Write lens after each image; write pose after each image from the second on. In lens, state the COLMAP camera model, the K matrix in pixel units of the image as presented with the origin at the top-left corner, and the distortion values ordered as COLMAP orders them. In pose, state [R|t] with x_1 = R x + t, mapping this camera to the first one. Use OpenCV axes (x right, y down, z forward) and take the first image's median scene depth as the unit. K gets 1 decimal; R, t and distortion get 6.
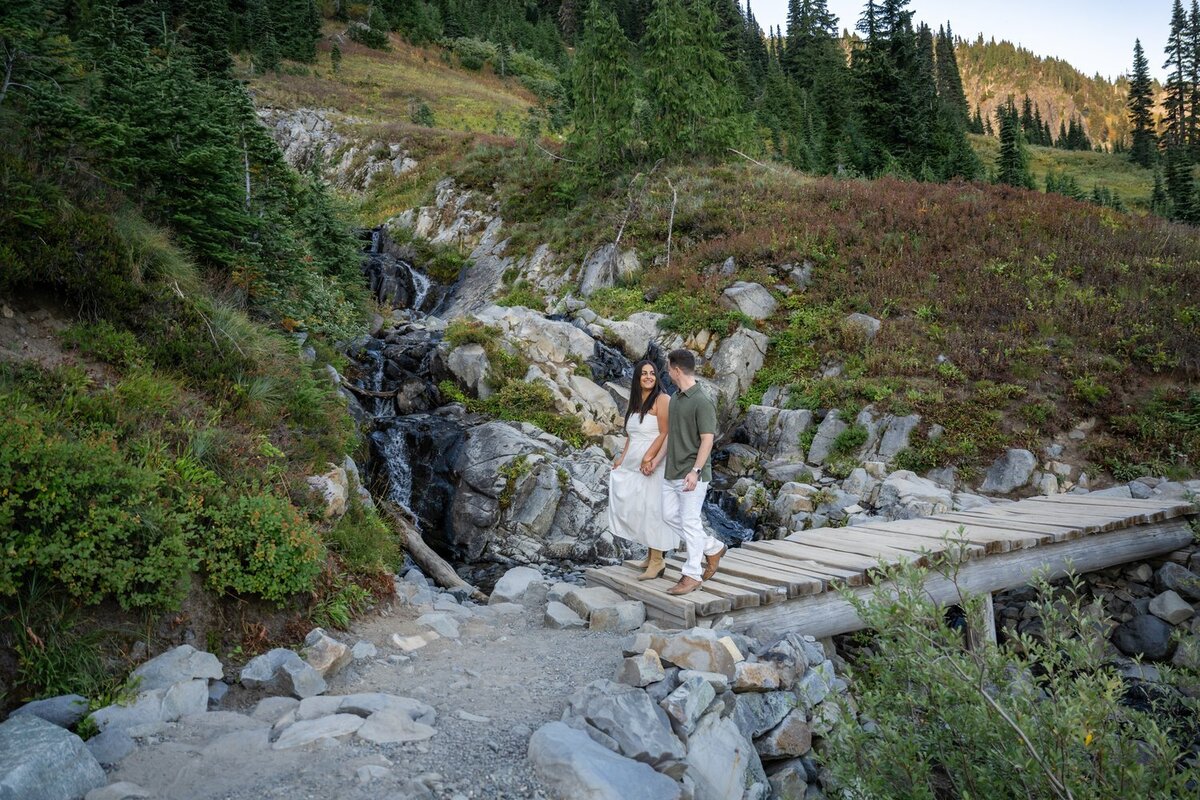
lens RADIAL K [[813.1, 0, 602.1], [0, 813.1, 396.4], [0, 0, 1]] dist [-0.008559, 0.002791]
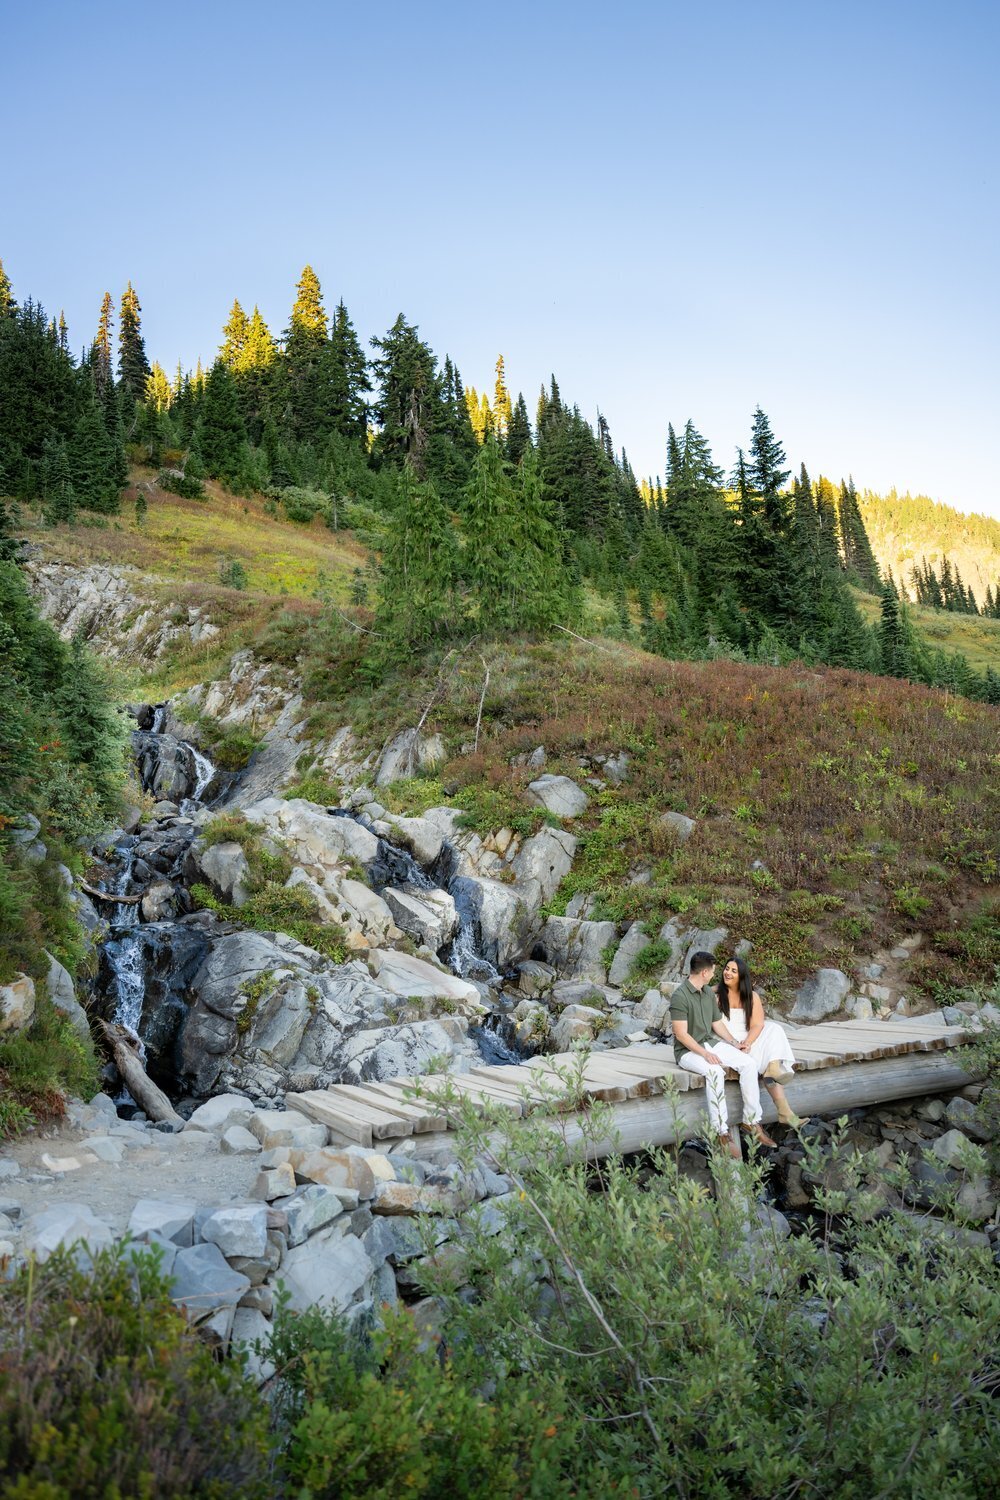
lens RADIAL K [[988.4, 0, 463.4], [0, 988.4, 725.1], [0, 0, 1]] dist [-0.002043, 0.003655]
pose [[0.999865, 0.012426, 0.010778, 0.071096], [-0.010293, 0.983747, -0.179267, 0.000269], [-0.012831, 0.179132, 0.983741, -0.077376]]
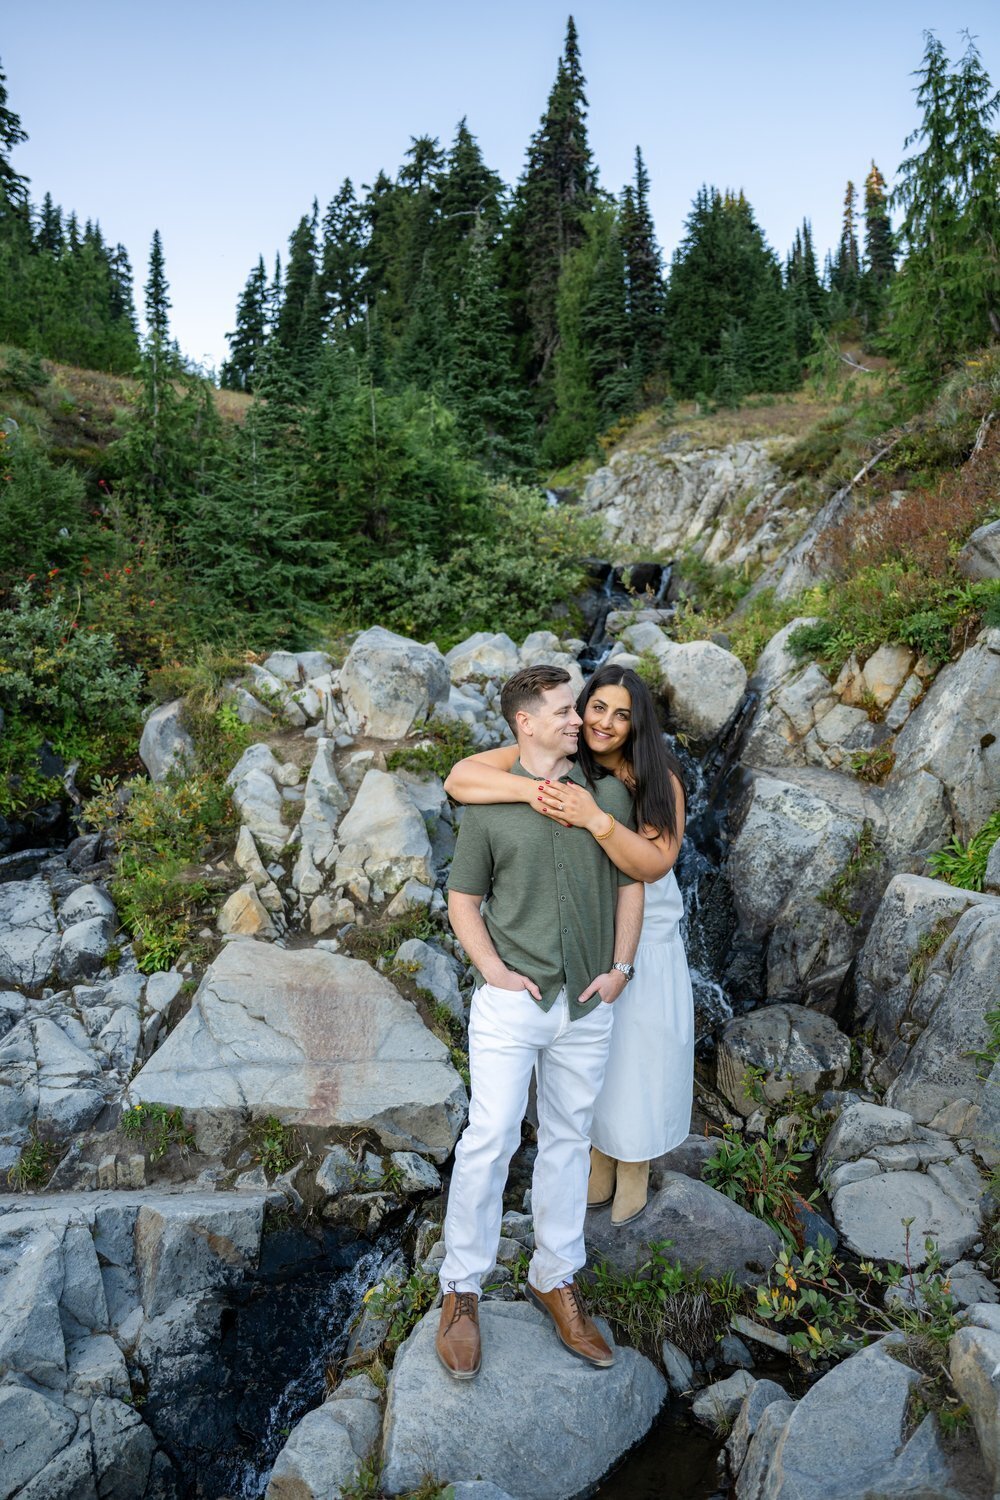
lens RADIAL K [[988.4, 0, 497.0], [0, 988.4, 758.1], [0, 0, 1]] dist [-0.002043, 0.003655]
pose [[0.762930, -0.005205, -0.646460, 0.285127], [-0.029699, 0.998630, -0.043089, -0.011379], [0.645799, 0.052073, 0.761730, 0.600306]]
